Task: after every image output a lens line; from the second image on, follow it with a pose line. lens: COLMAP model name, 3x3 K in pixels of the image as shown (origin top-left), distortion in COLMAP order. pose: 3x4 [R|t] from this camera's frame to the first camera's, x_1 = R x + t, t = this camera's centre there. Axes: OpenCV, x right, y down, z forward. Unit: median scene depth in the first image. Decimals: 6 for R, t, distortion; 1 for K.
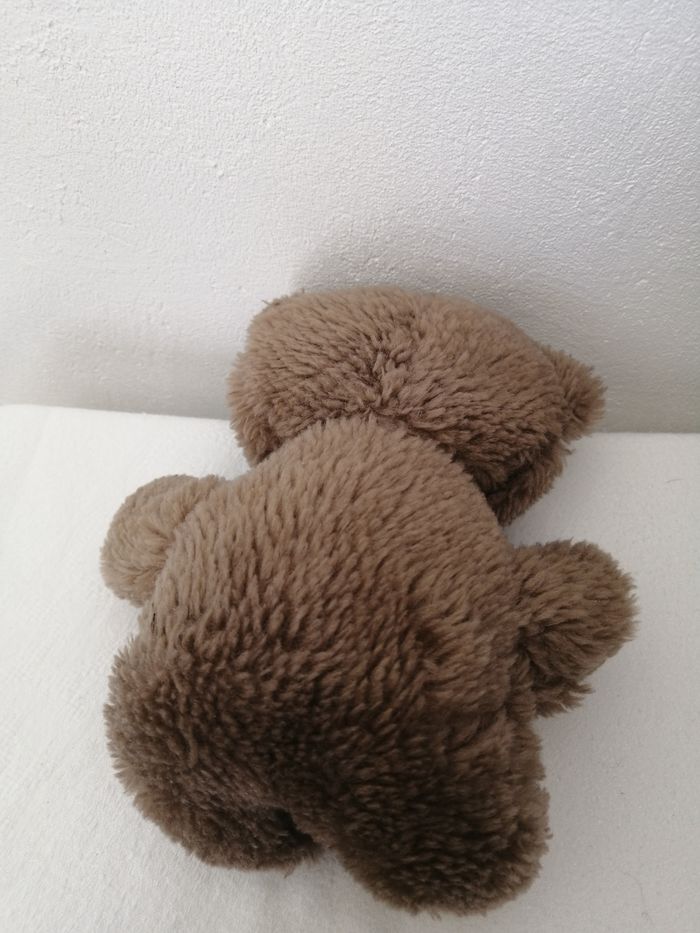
lens RADIAL K [[720.3, 0, 348.5], [0, 720.3, 462.9], [0, 0, 1]] dist [0.000439, 0.020389]
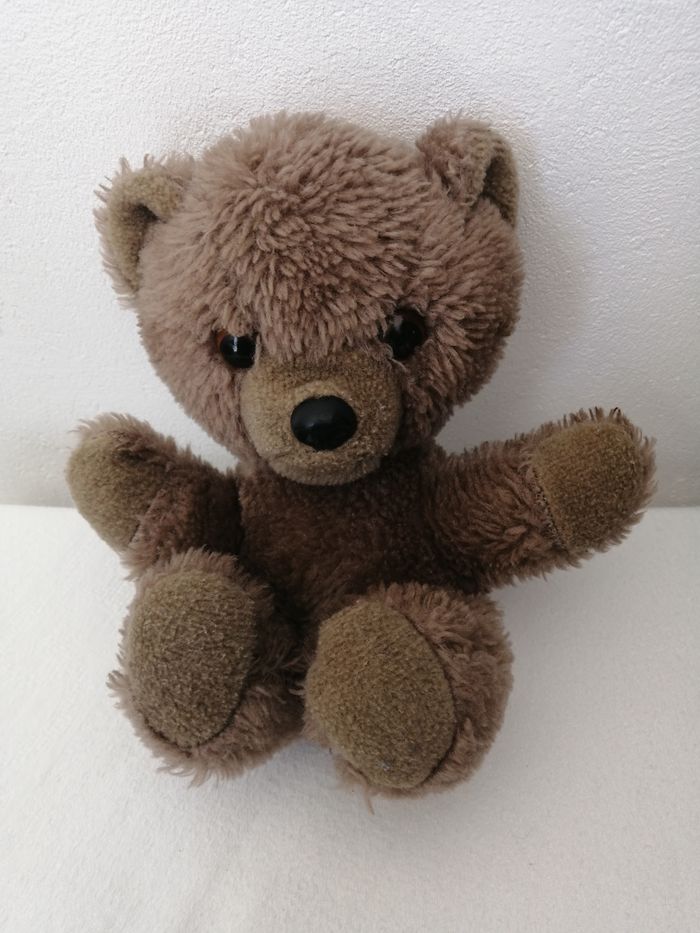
lens RADIAL K [[720.3, 0, 342.3], [0, 720.3, 470.2], [0, 0, 1]] dist [0.000439, 0.020389]
pose [[0.999388, -0.033573, 0.009826, 0.125676], [0.034500, 0.992392, -0.118189, 0.020408], [-0.005783, 0.118456, 0.992942, -0.071917]]
